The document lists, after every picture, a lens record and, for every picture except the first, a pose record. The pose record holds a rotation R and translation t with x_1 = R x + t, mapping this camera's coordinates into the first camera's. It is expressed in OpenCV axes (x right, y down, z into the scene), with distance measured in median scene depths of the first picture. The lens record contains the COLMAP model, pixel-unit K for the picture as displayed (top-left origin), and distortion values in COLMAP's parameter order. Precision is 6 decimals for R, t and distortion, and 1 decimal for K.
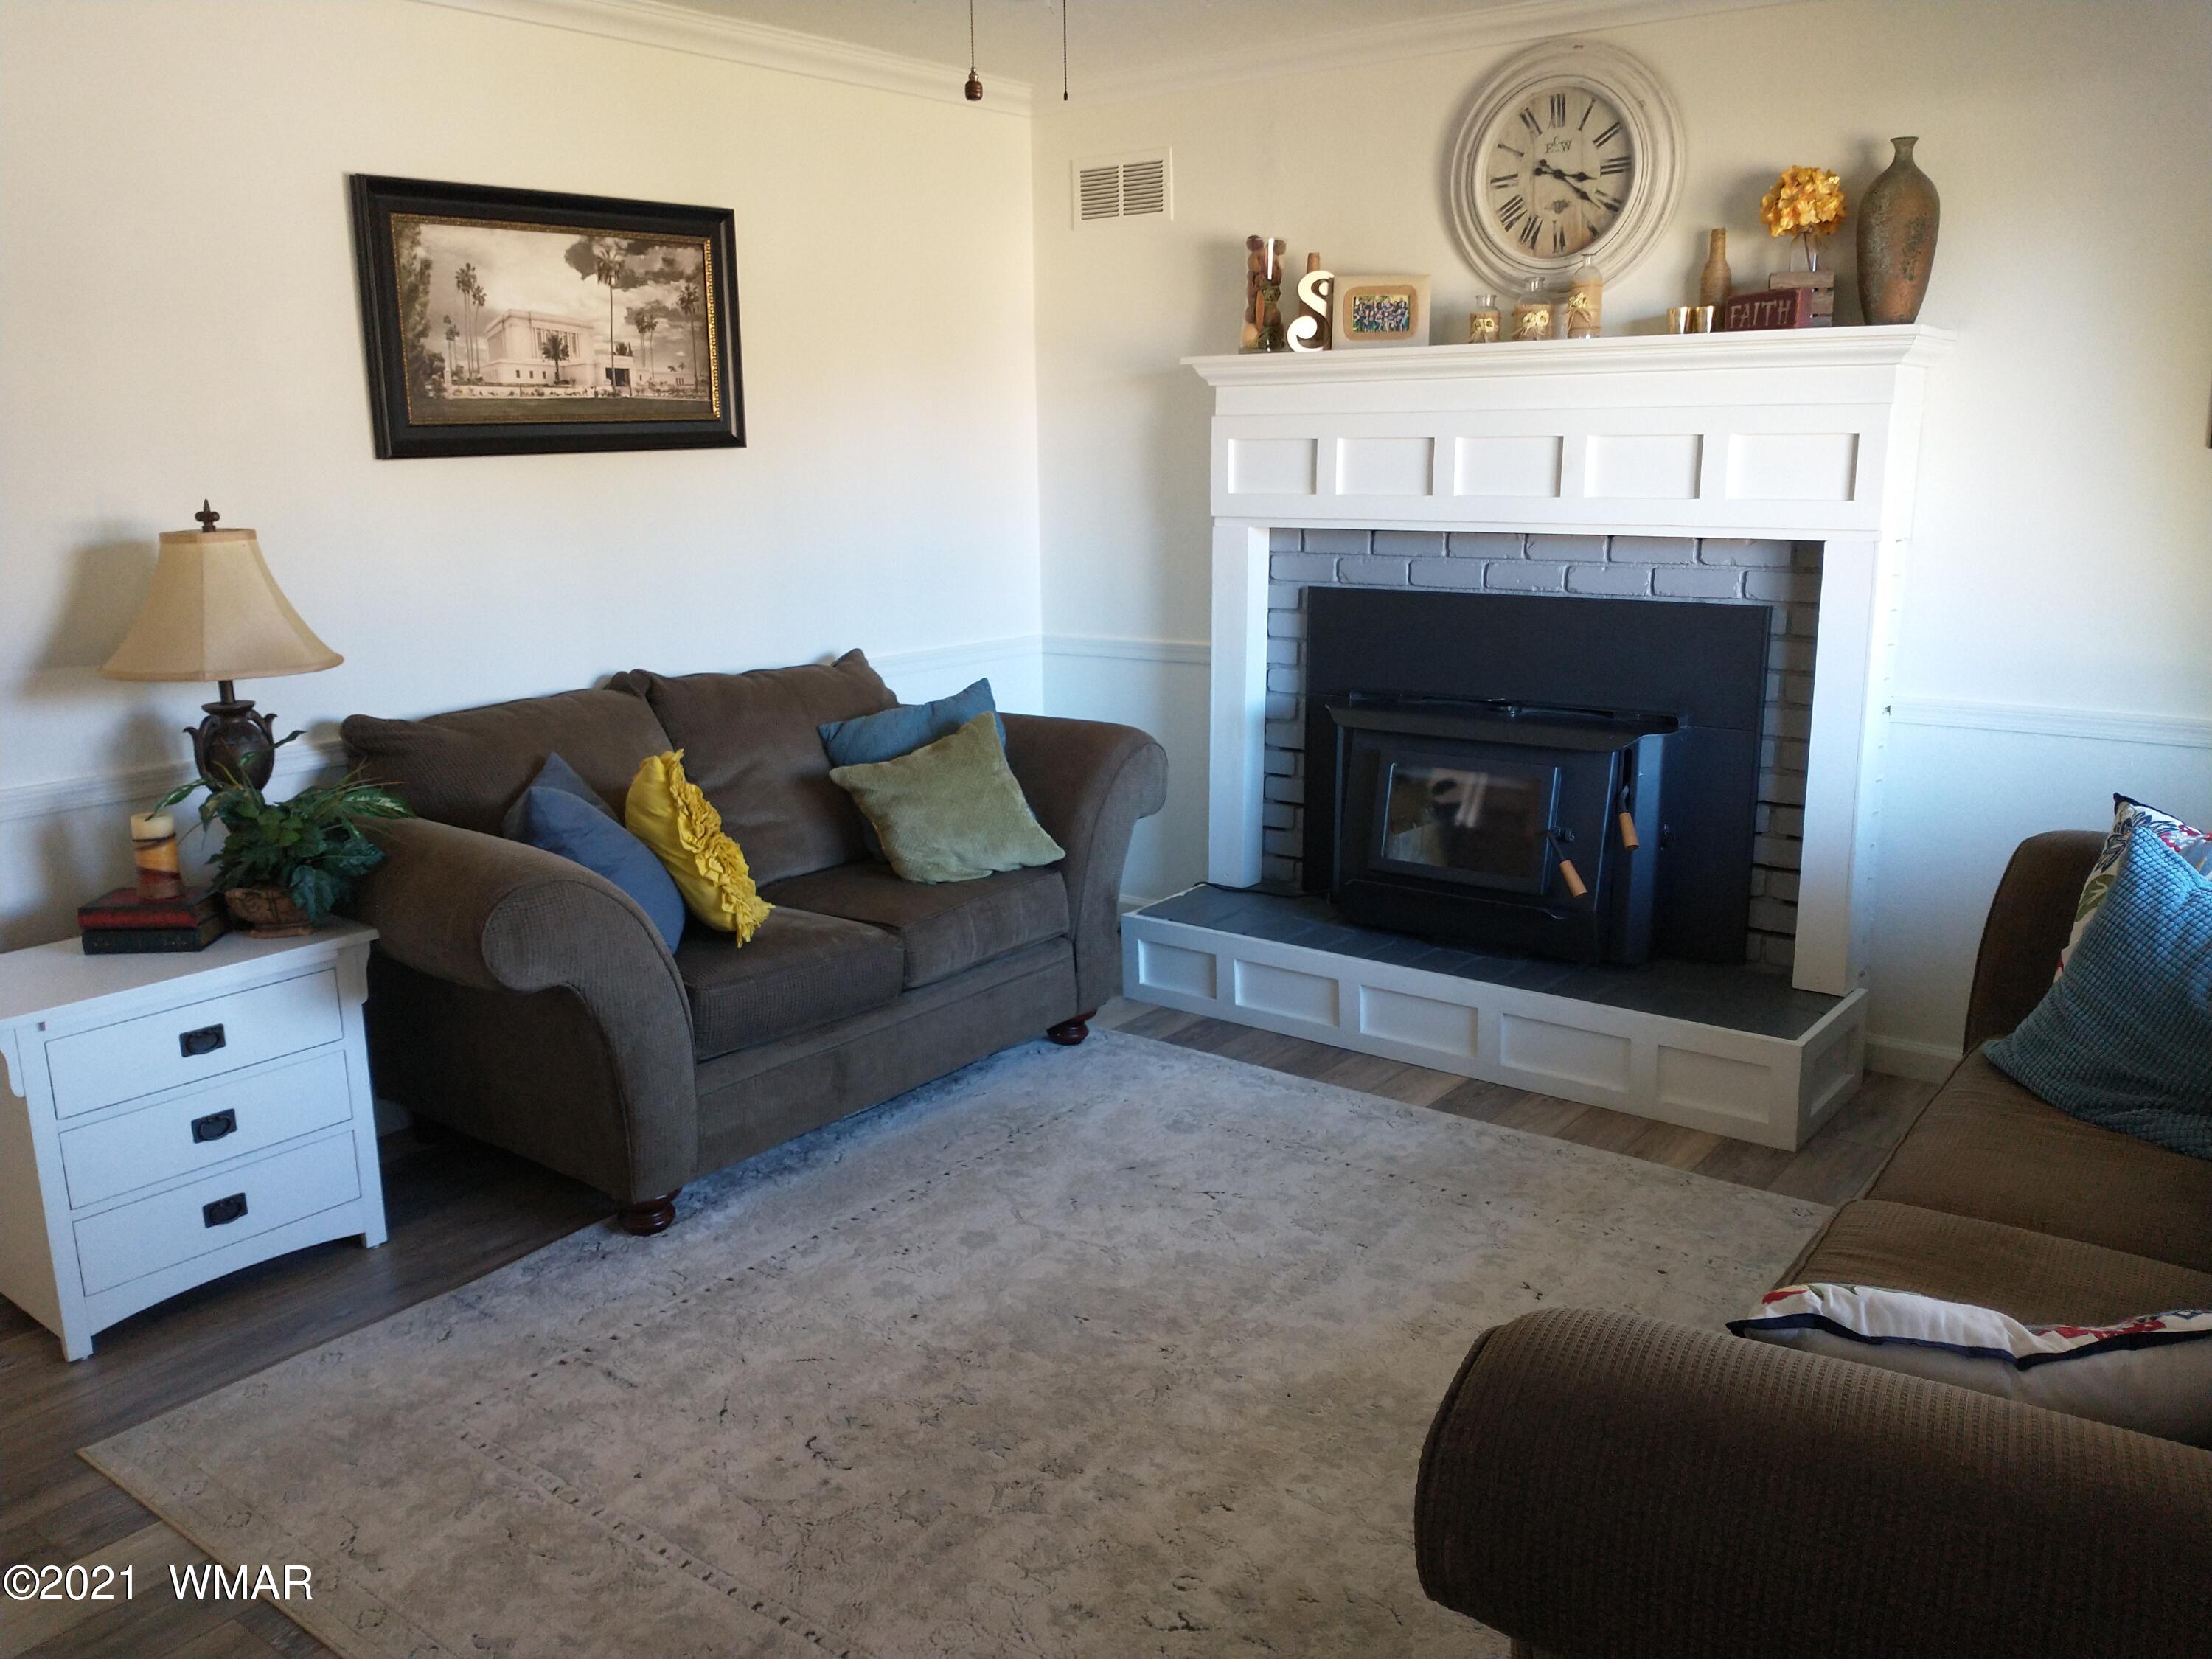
lens RADIAL K [[1774.4, 0, 1104.6], [0, 1774.4, 838.5], [0, 0, 1]] dist [0.003222, -0.037648]
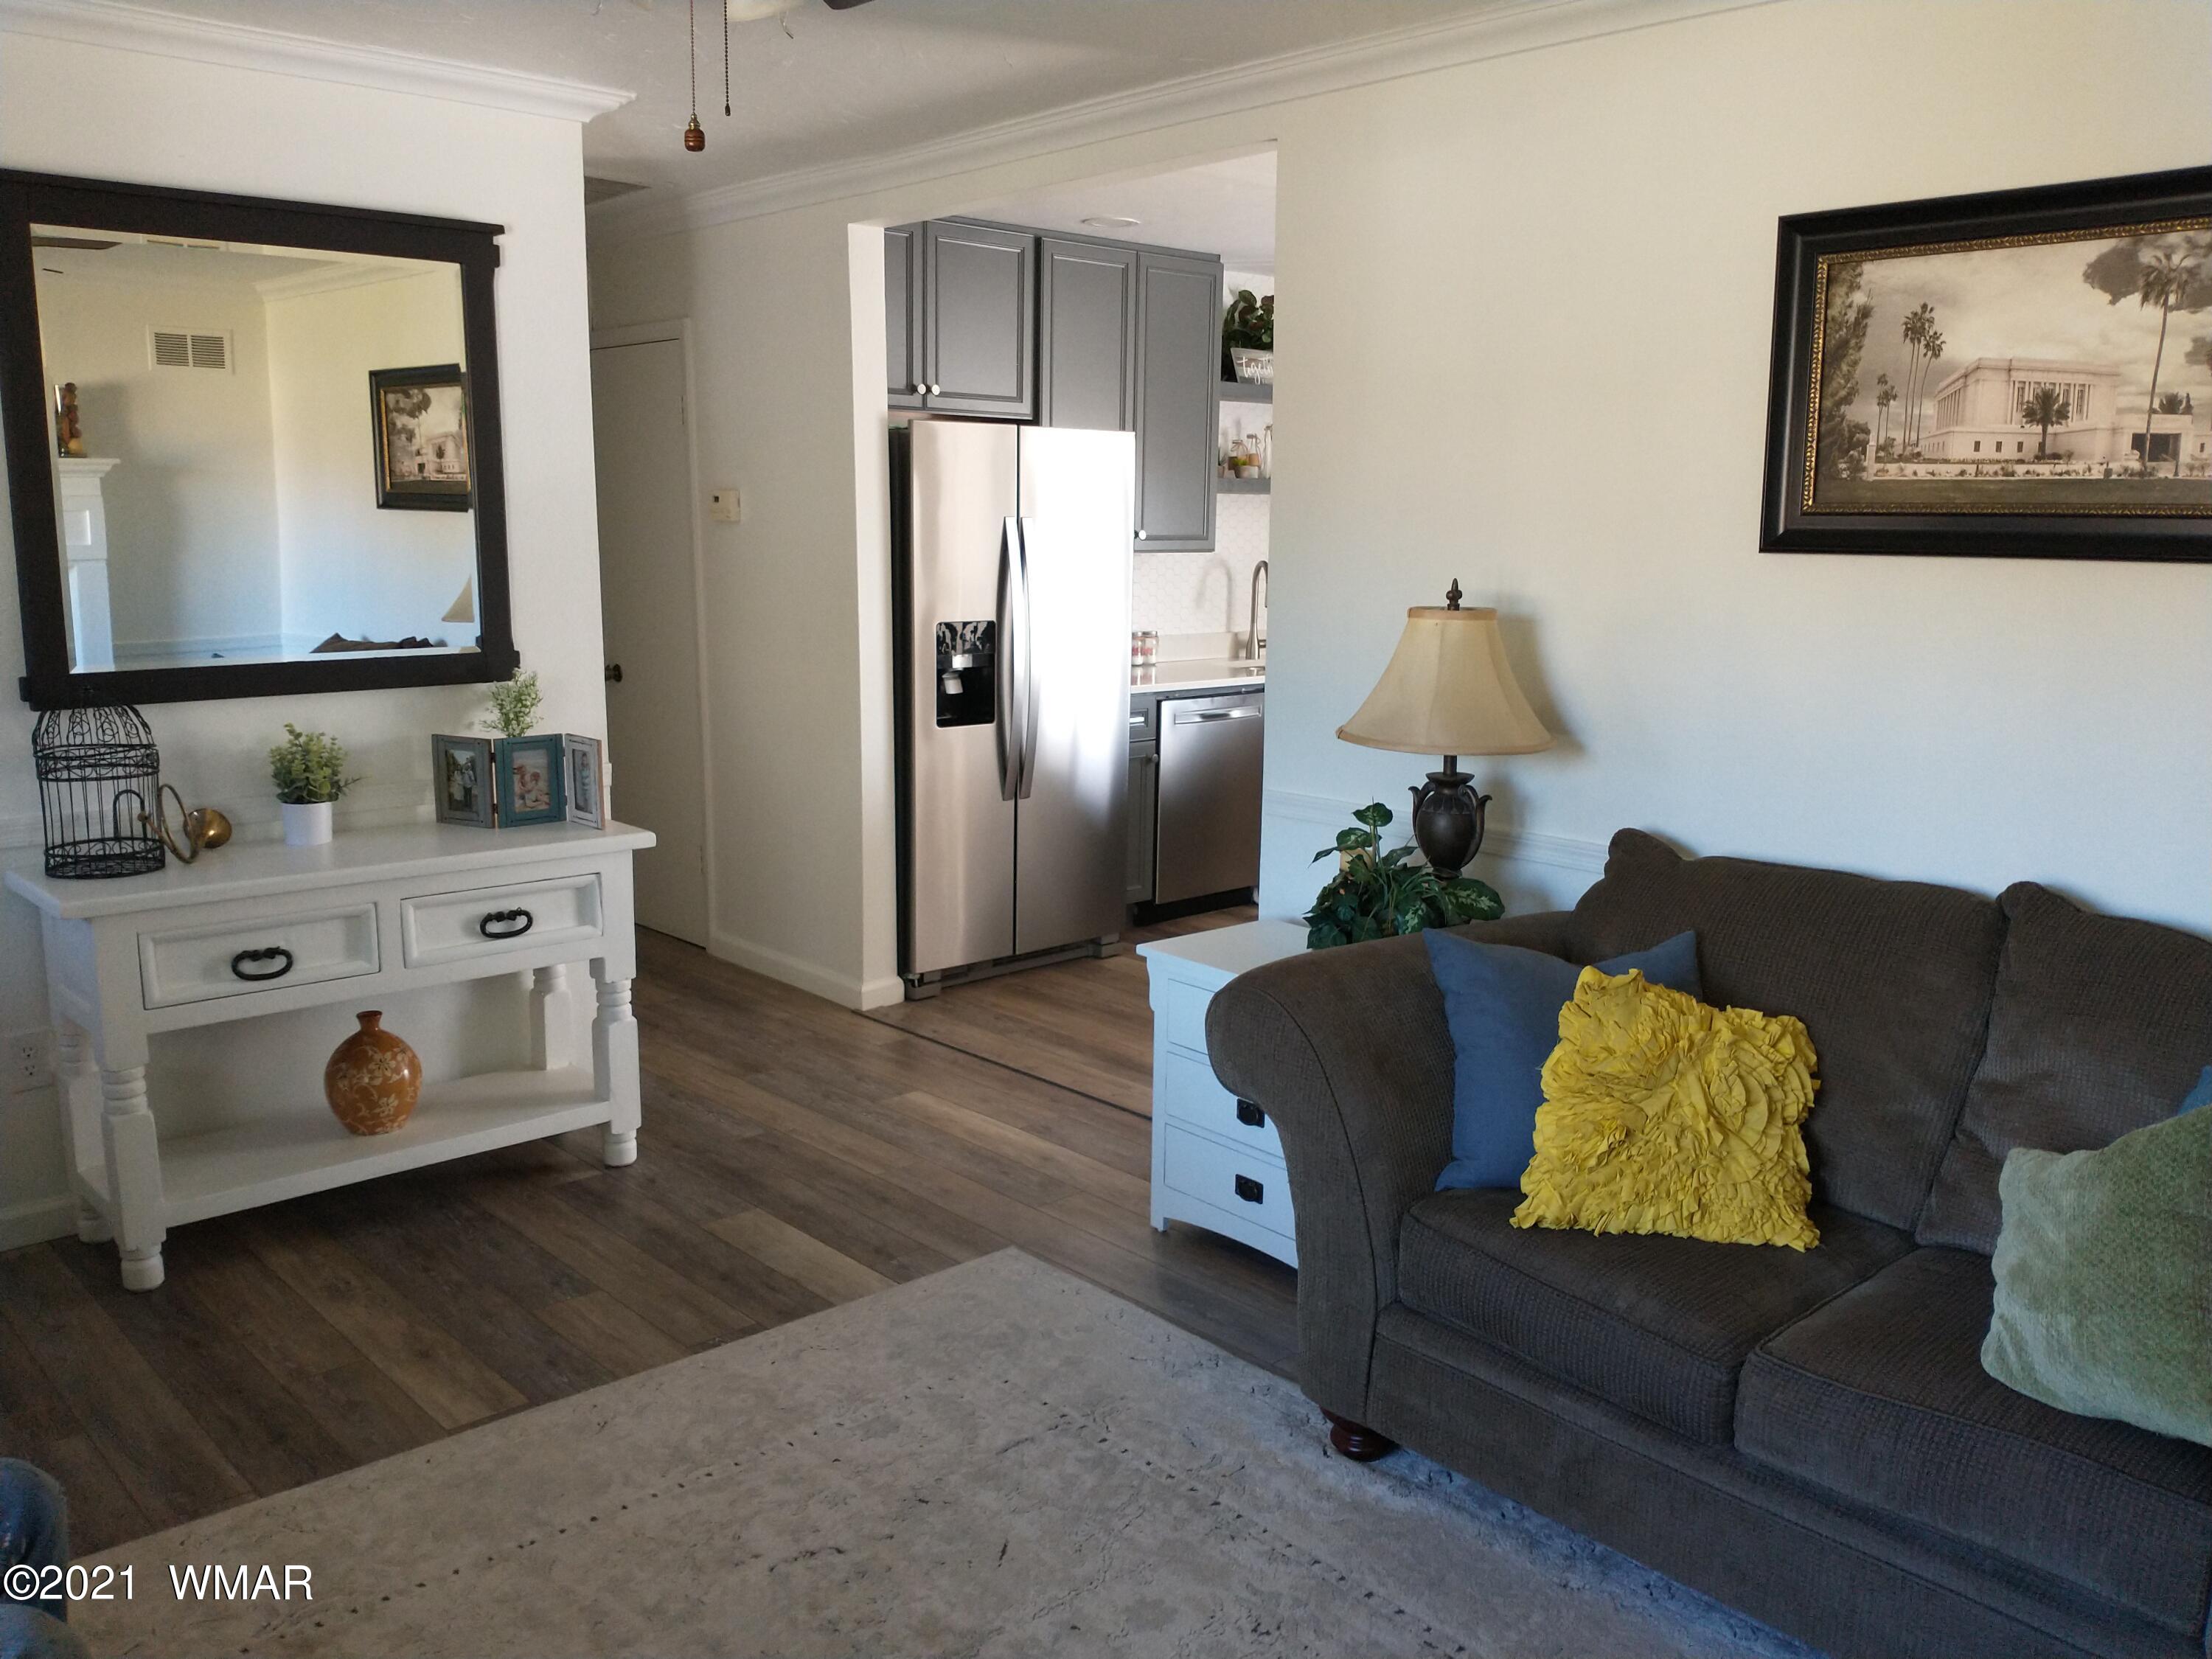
lens RADIAL K [[1774.4, 0, 1104.8], [0, 1774.4, 821.2], [0, 0, 1]] dist [0.003222, -0.037648]
pose [[-0.172389, 0.186743, -0.967165, 0.469208], [-0.231268, 0.946747, 0.224022, -0.201423], [0.957495, 0.262294, -0.120021, 0.804740]]
